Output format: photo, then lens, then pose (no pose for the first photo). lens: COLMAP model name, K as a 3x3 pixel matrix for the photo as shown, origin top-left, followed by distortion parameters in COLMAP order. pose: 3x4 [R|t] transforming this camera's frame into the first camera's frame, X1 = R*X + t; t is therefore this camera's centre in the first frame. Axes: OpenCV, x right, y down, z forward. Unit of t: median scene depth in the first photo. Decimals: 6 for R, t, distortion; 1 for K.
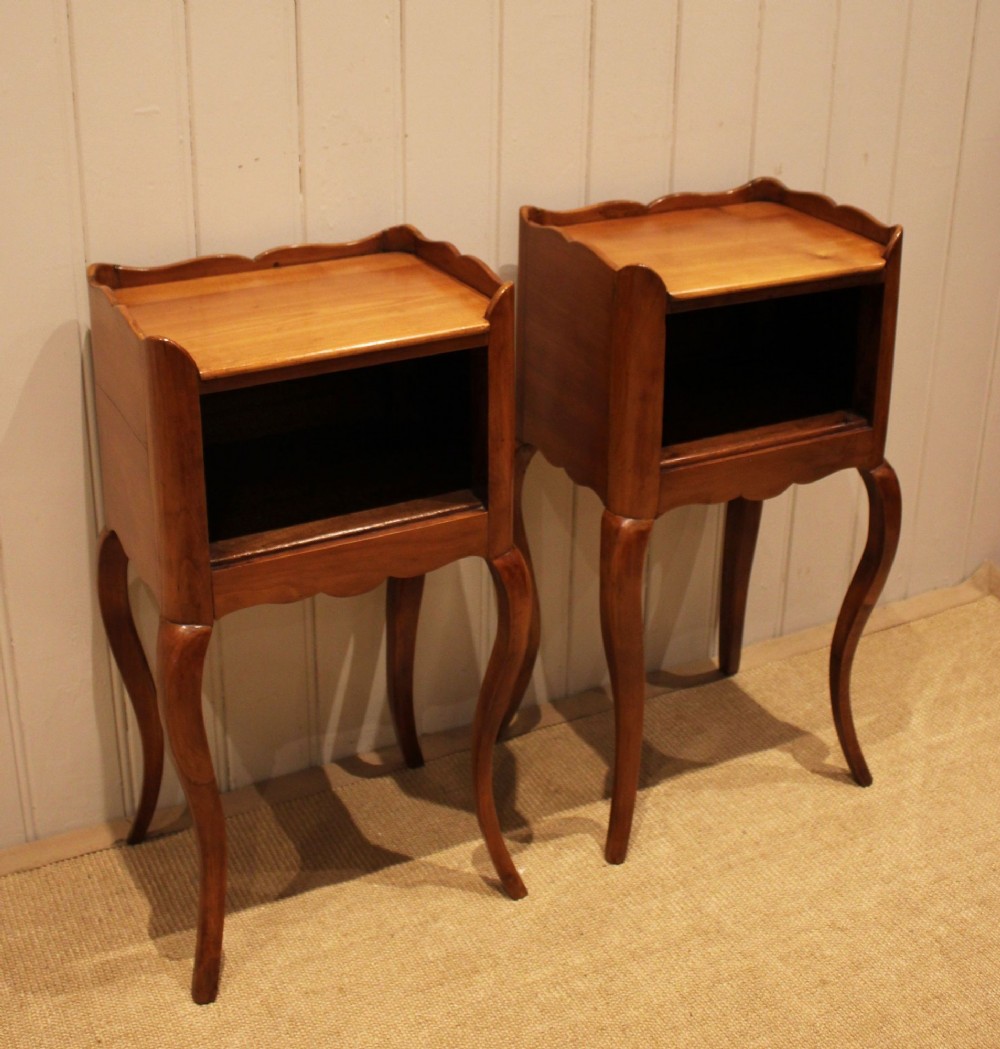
lens RADIAL K [[1523.3, 0, 453.0], [0, 1523.3, 374.7], [0, 0, 1]] dist [-0.076638, 0.000000]
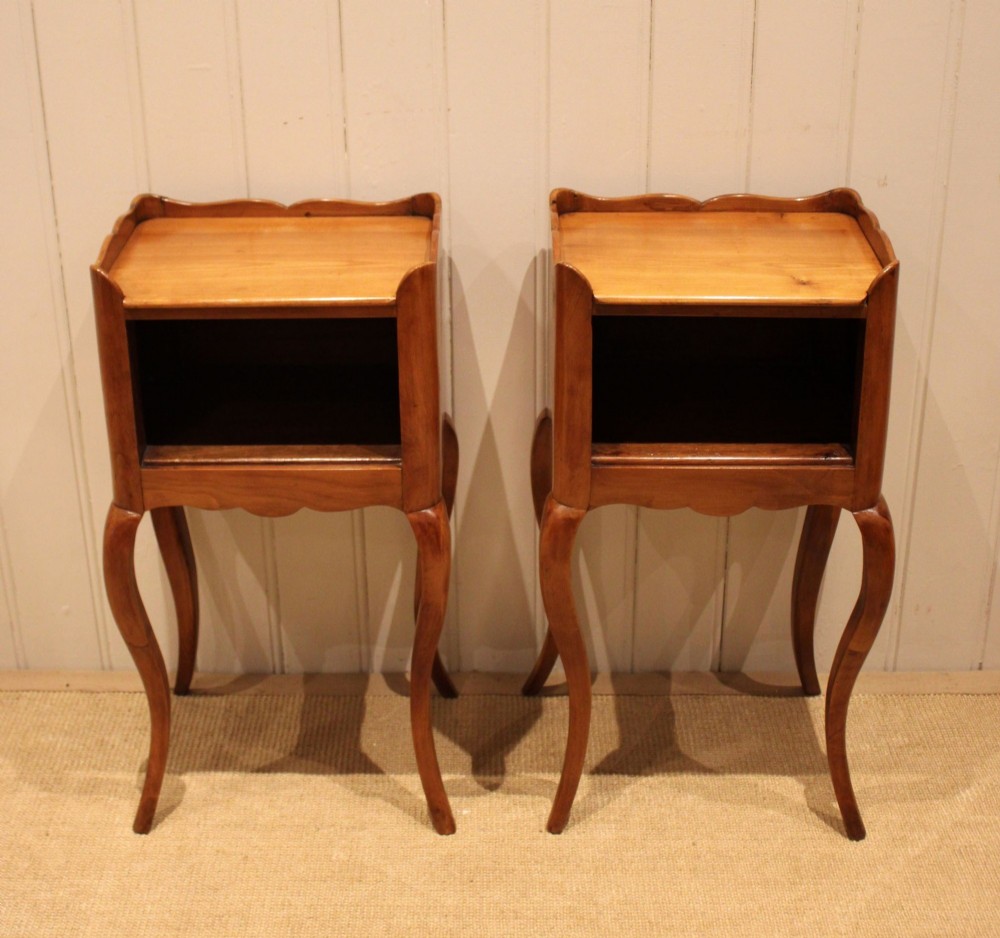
lens RADIAL K [[1640.9, 0, 437.7], [0, 1640.9, 348.1], [0, 0, 1]] dist [-0.062972, 0.000000]
pose [[0.887513, 0.169685, -0.428402, 0.479008], [-0.149938, 0.985477, 0.079714, -0.082502], [0.435706, -0.006513, 0.900065, -0.036096]]
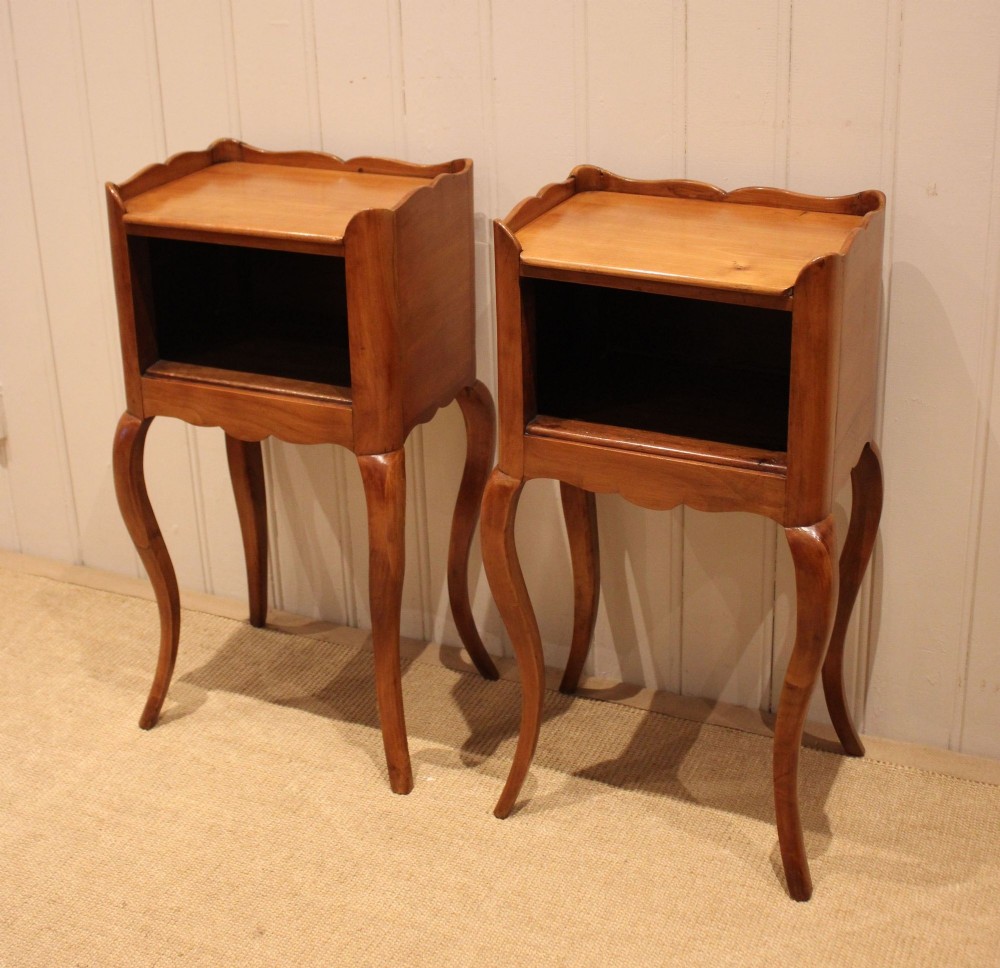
lens RADIAL K [[1643.0, 0, 455.4], [0, 1643.0, 371.9], [0, 0, 1]] dist [-0.054210, 0.000000]
pose [[0.635971, 0.261476, -0.726066, 0.842841], [-0.253202, 0.959466, 0.123746, -0.094007], [0.728992, 0.105143, 0.676399, 0.215599]]
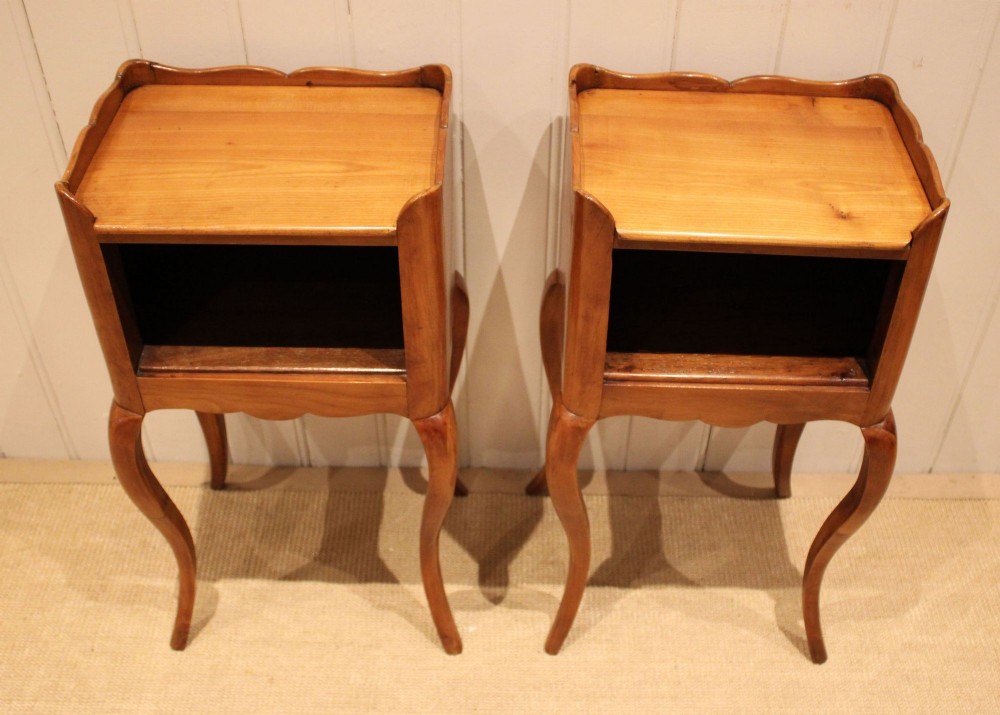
lens RADIAL K [[1156.1, 0, 521.7], [0, 1156.1, 348.4], [0, 0, 1]] dist [-0.096468, 0.000000]
pose [[0.900271, 0.307018, -0.308629, 0.298583], [-0.178380, 0.906868, 0.381801, -0.223420], [0.397105, -0.288671, 0.871192, 0.313138]]
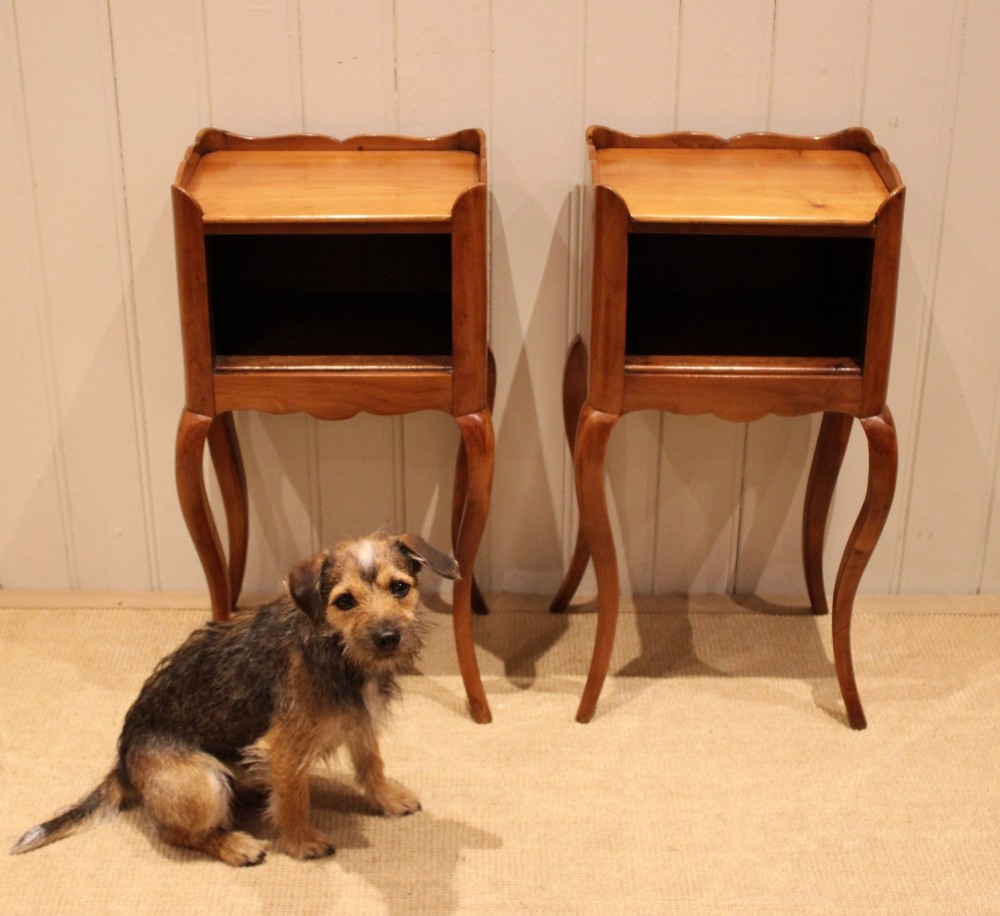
lens RADIAL K [[1826.8, 0, 434.4], [0, 1826.8, 495.7], [0, 0, 1]] dist [-0.065499, 0.000000]
pose [[0.891780, 0.201923, -0.404915, 0.548887], [-0.158531, 0.977610, 0.138367, -0.012129], [0.423788, -0.059202, 0.903824, -0.274881]]
